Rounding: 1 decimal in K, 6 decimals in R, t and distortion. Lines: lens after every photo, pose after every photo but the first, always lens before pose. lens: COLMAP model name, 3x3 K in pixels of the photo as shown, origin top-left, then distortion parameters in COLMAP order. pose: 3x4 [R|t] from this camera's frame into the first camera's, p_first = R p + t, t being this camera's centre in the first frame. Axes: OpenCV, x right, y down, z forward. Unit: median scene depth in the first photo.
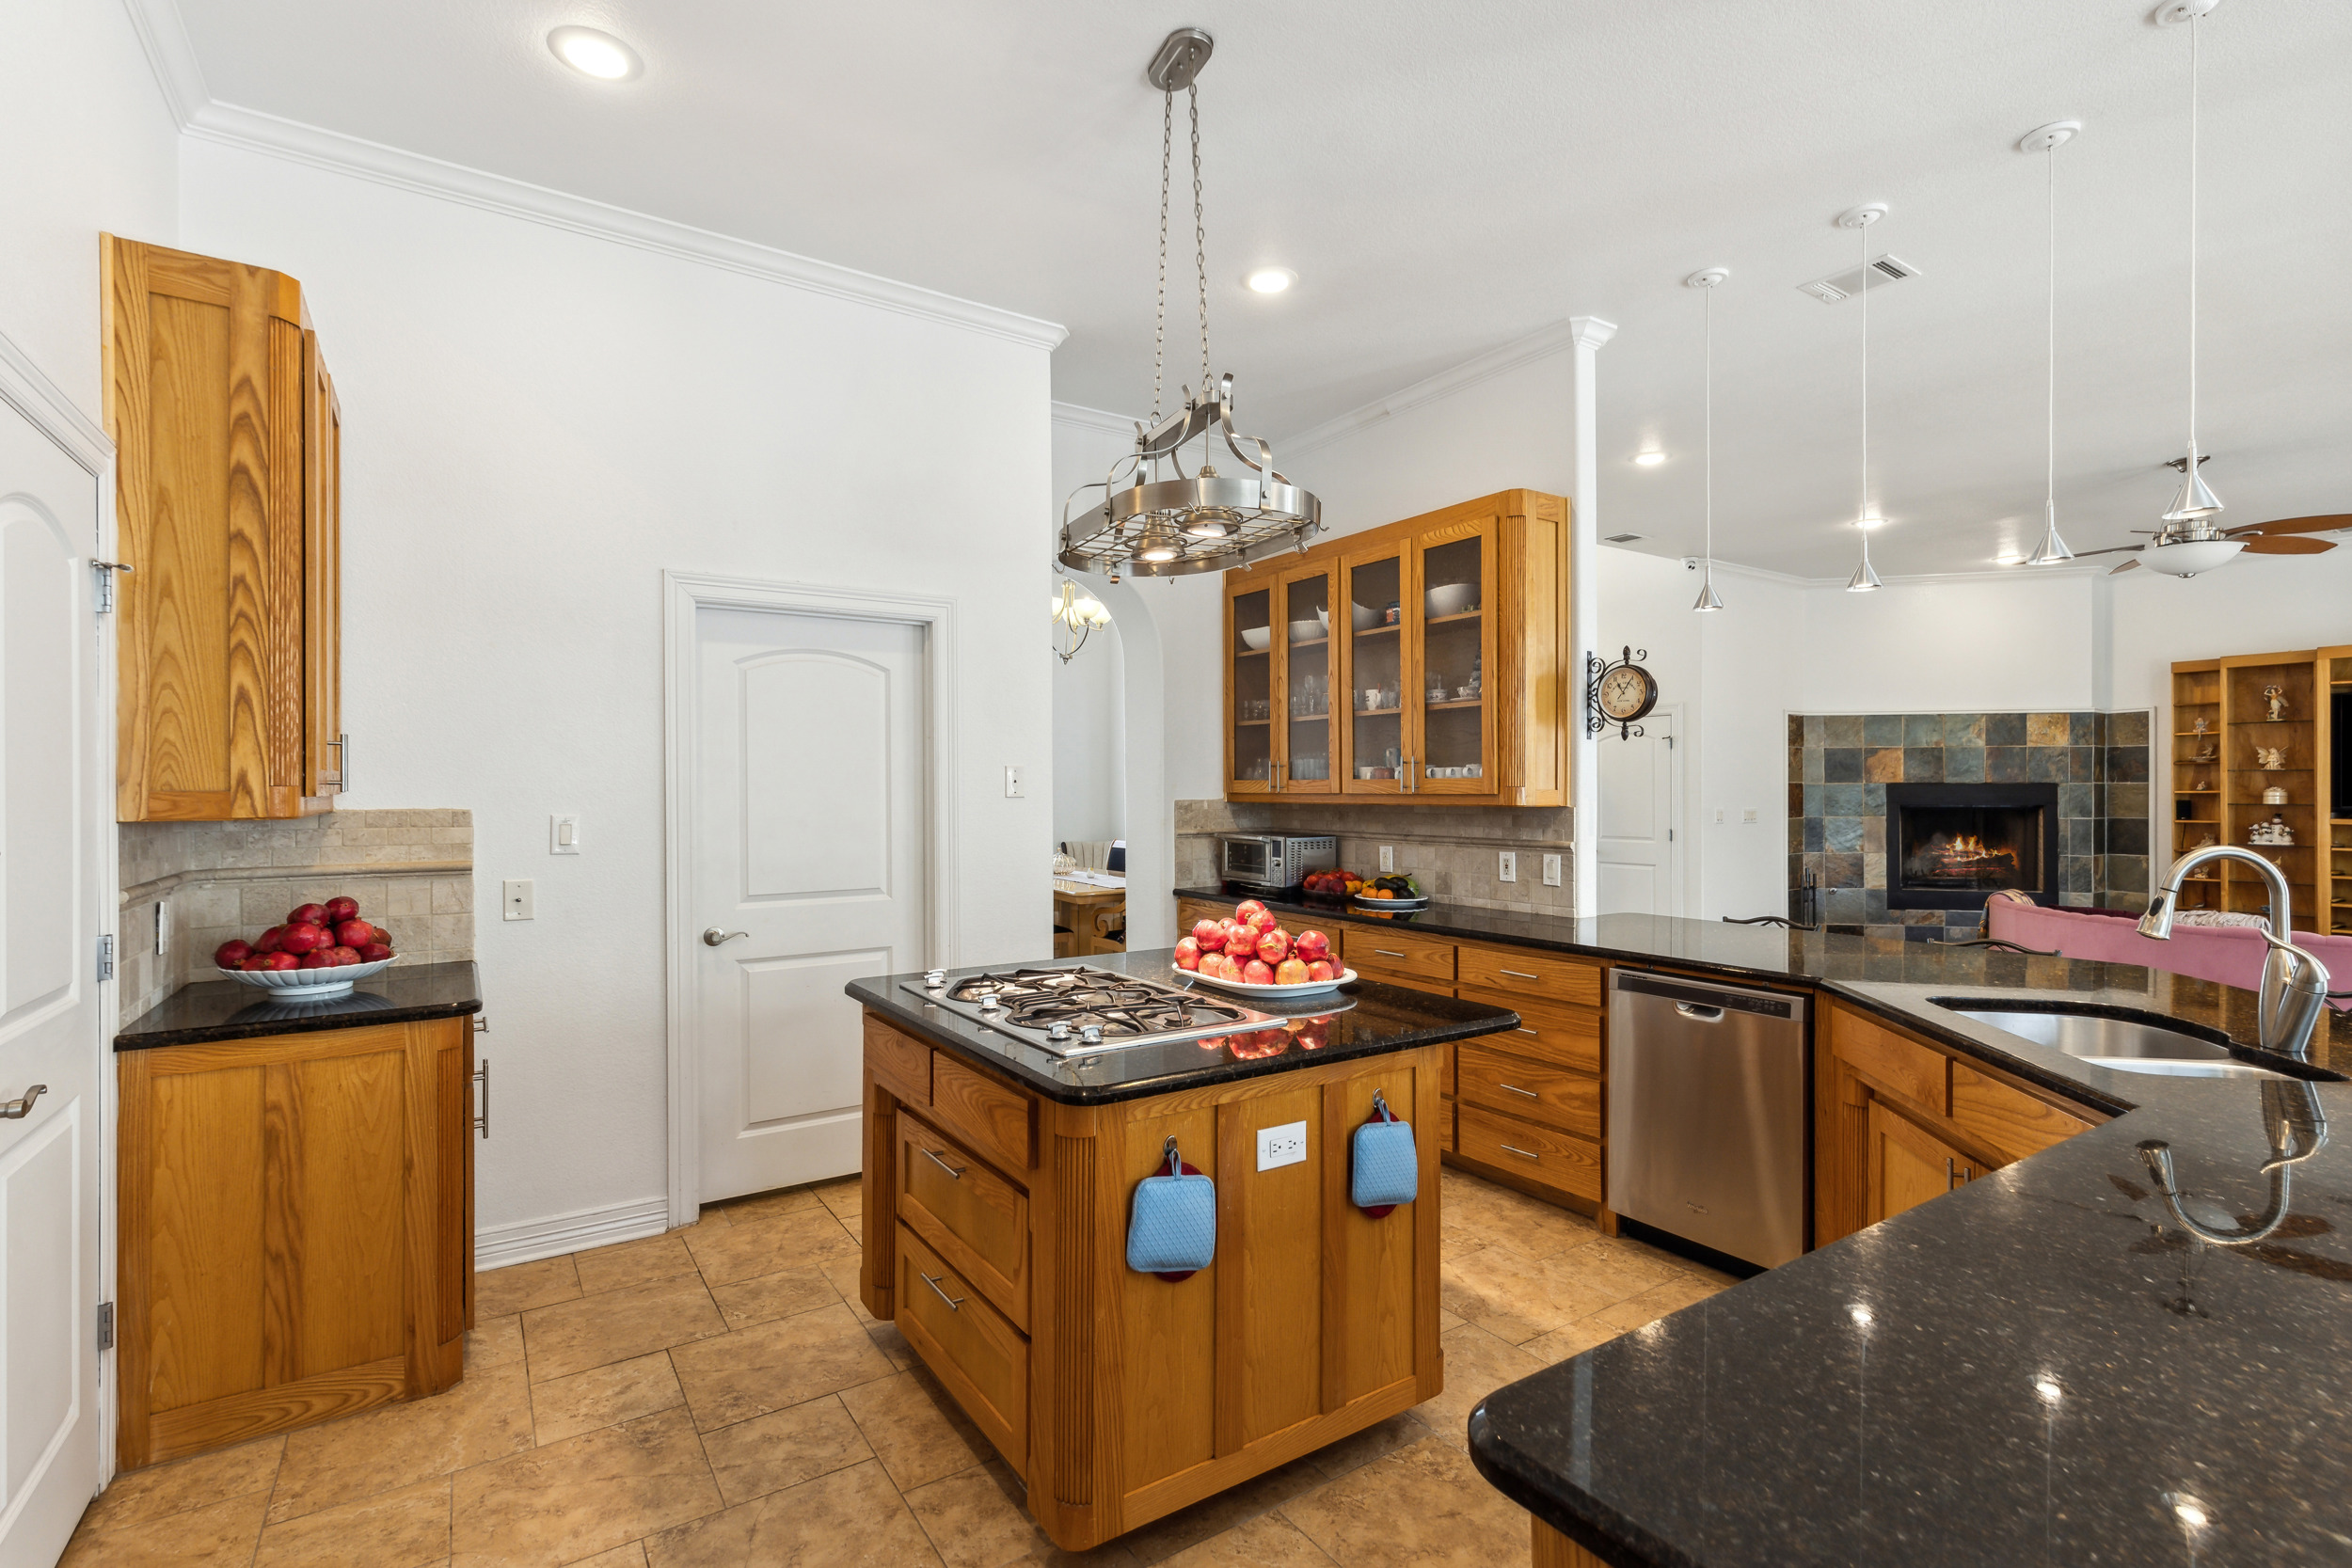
lens RADIAL K [[1101.2, 0, 1188.2], [0, 1101.2, 792.3], [0, 0, 1]] dist [0.018388, -0.000090]
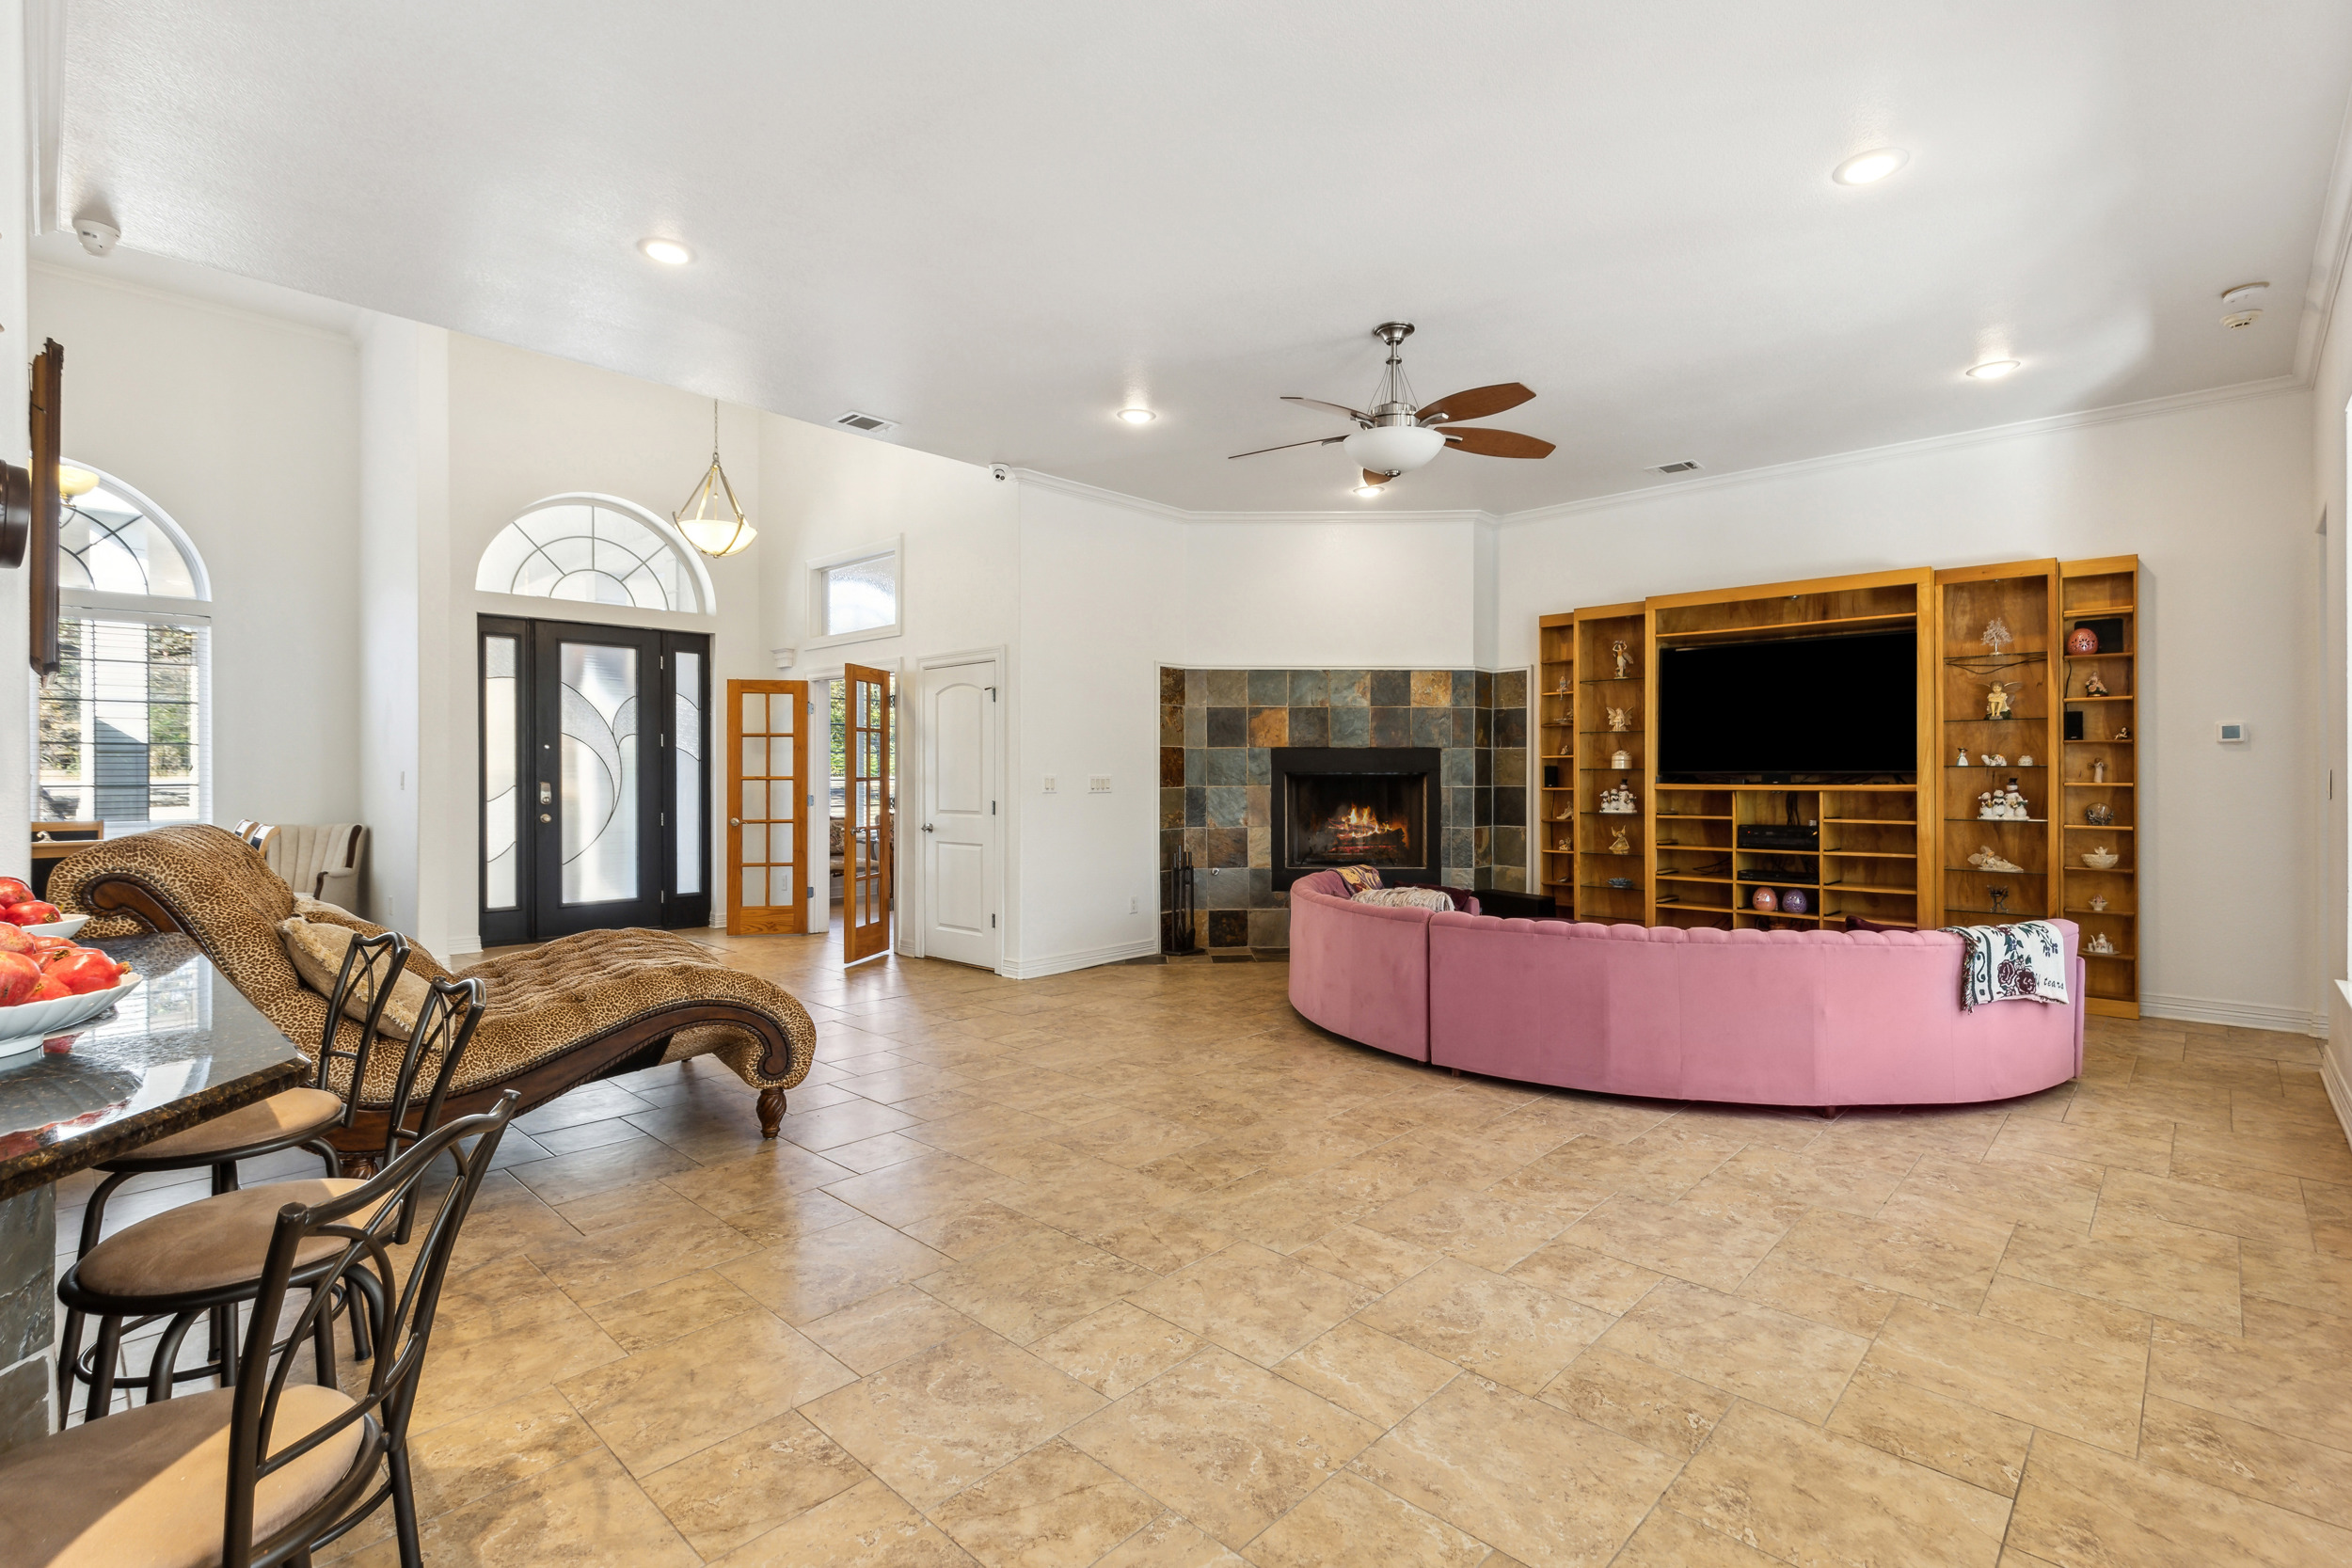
lens RADIAL K [[1083.5, 0, 1183.8], [0, 1083.5, 784.6], [0, 0, 1]] dist [0.002728, 0.000188]
pose [[0.977752, -0.001976, 0.209756, 0.386861], [0.000884, 0.999986, 0.005302, 0.016541], [-0.209763, -0.004998, 0.977739, 0.178527]]
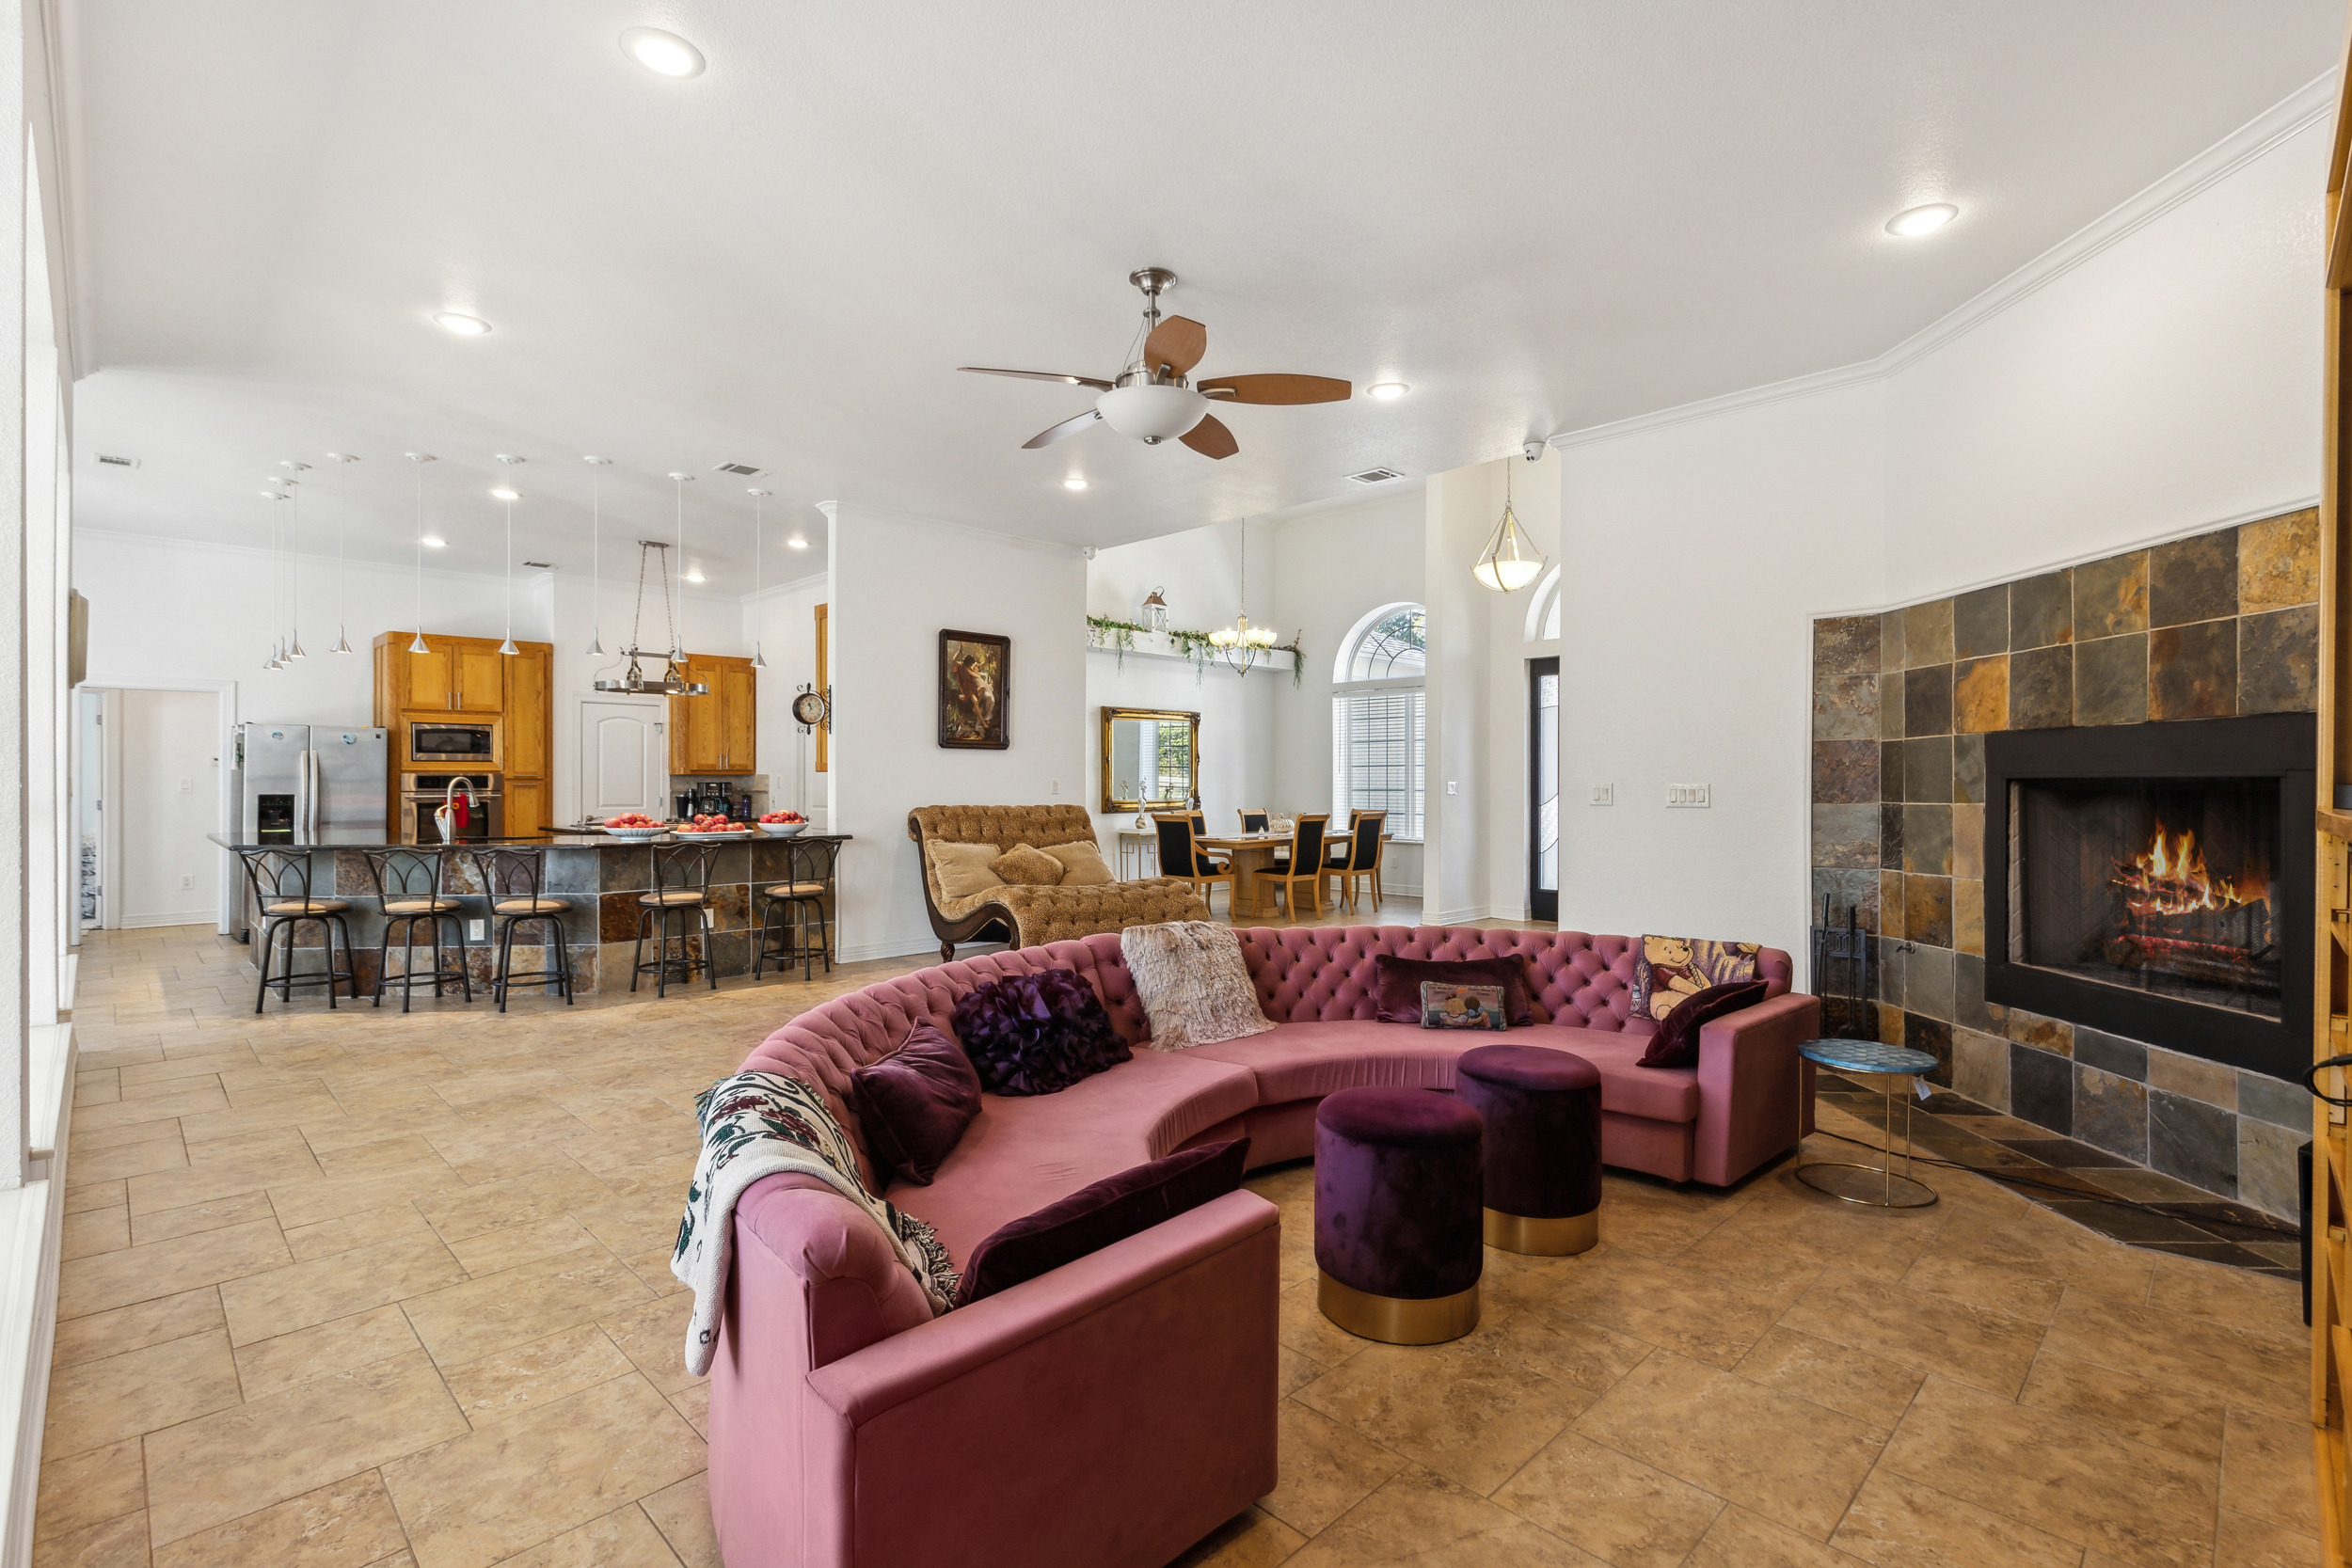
lens RADIAL K [[1083.5, 0, 1183.8], [0, 1083.5, 784.6], [0, 0, 1]] dist [0.002728, 0.000188]
pose [[0.180550, -0.001854, -0.983564, 1.034826], [-0.005129, 0.999983, -0.002827, 0.017104], [0.983552, 0.005555, 0.180537, 0.587963]]
